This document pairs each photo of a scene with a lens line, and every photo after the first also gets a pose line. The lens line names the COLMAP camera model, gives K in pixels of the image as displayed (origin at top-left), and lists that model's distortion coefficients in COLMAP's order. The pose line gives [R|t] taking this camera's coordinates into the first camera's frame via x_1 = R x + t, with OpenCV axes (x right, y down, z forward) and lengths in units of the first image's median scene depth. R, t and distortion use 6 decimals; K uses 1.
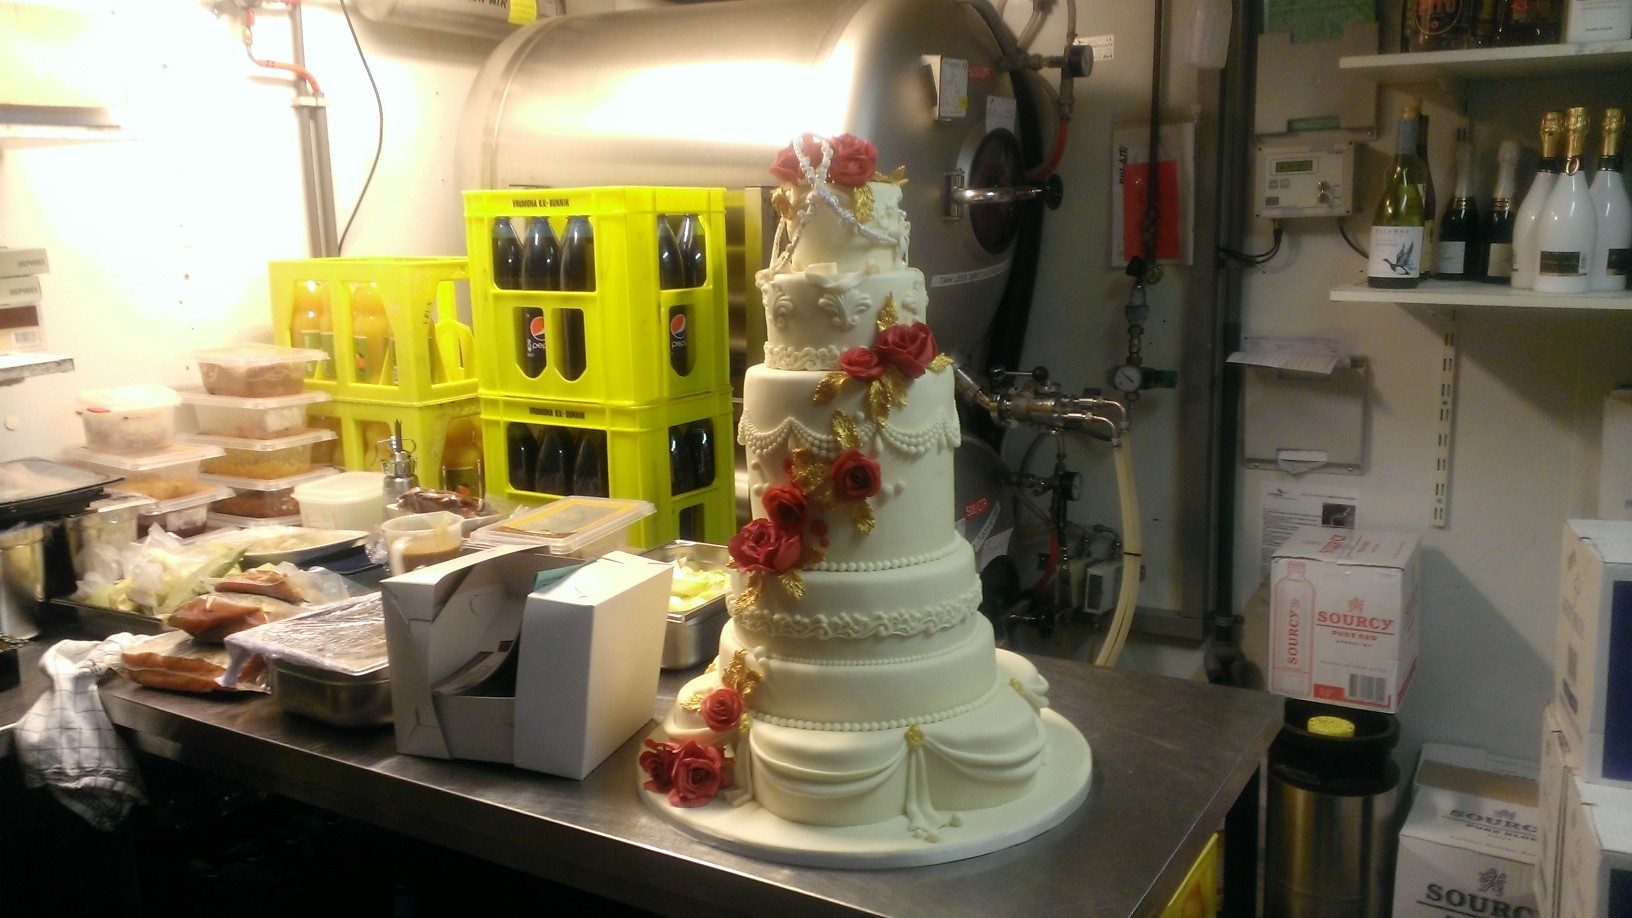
lens RADIAL K [[1293.2, 0, 812.1], [0, 1293.2, 462.5], [0, 0, 1]] dist [0.081758, -0.016165]
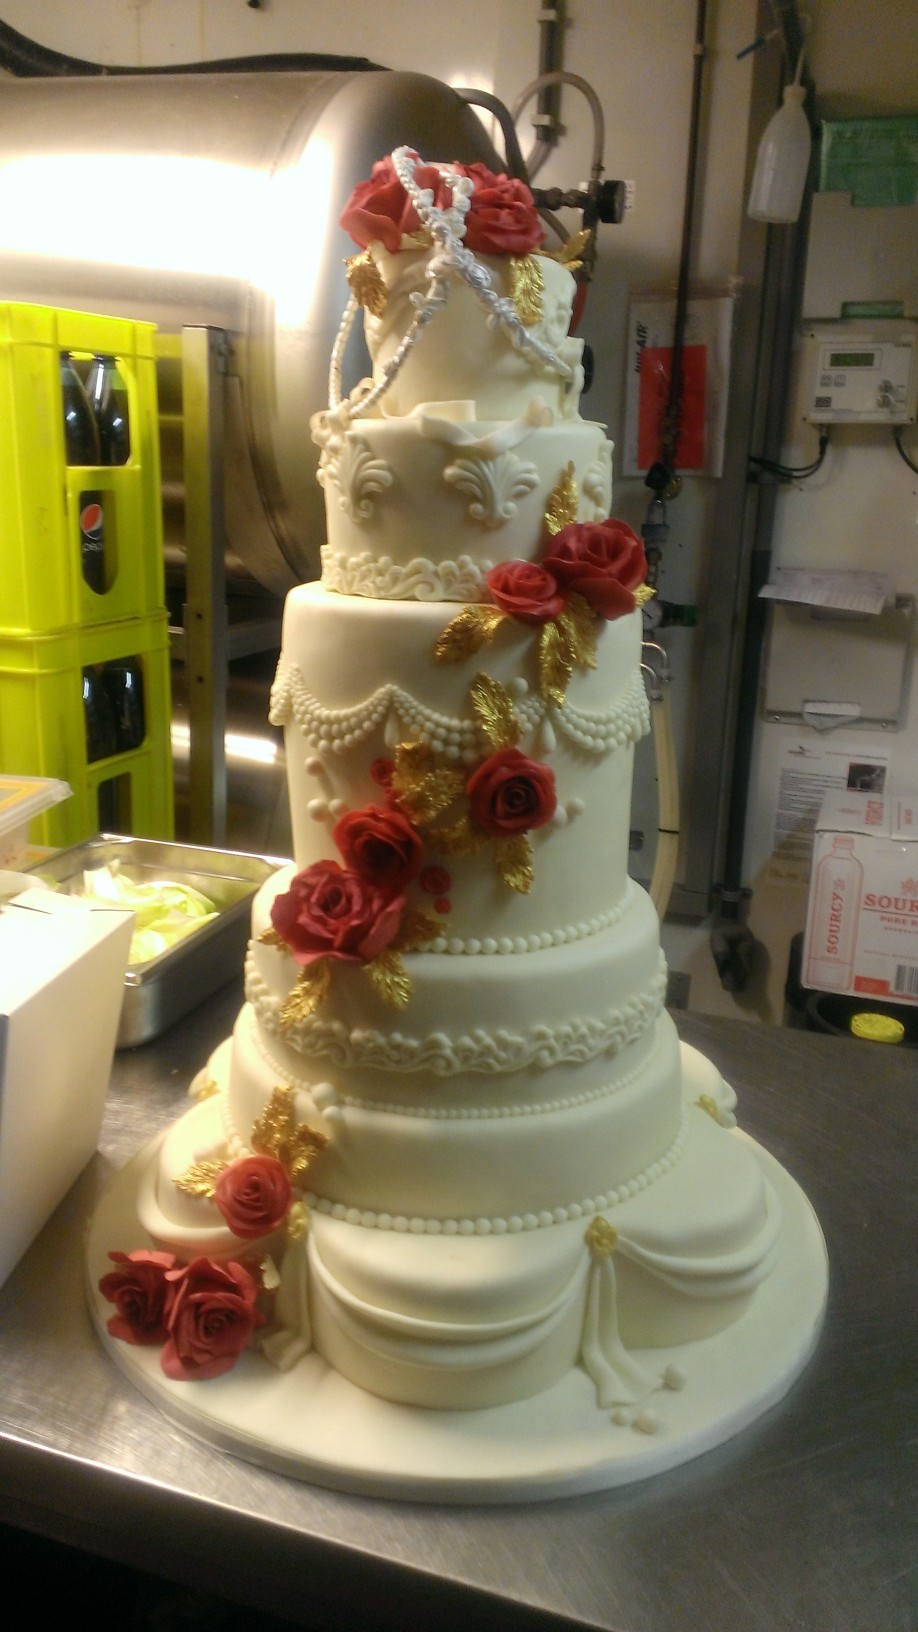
lens RADIAL K [[1293.2, 0, 469.0], [0, 1293.2, 806.4], [0, 0, 1]] dist [0.081758, -0.016165]
pose [[0.976100, -0.004686, 0.217270, -0.062071], [-0.015499, 0.995720, 0.091108, -0.020372], [-0.216767, -0.092298, 0.971850, 0.269524]]
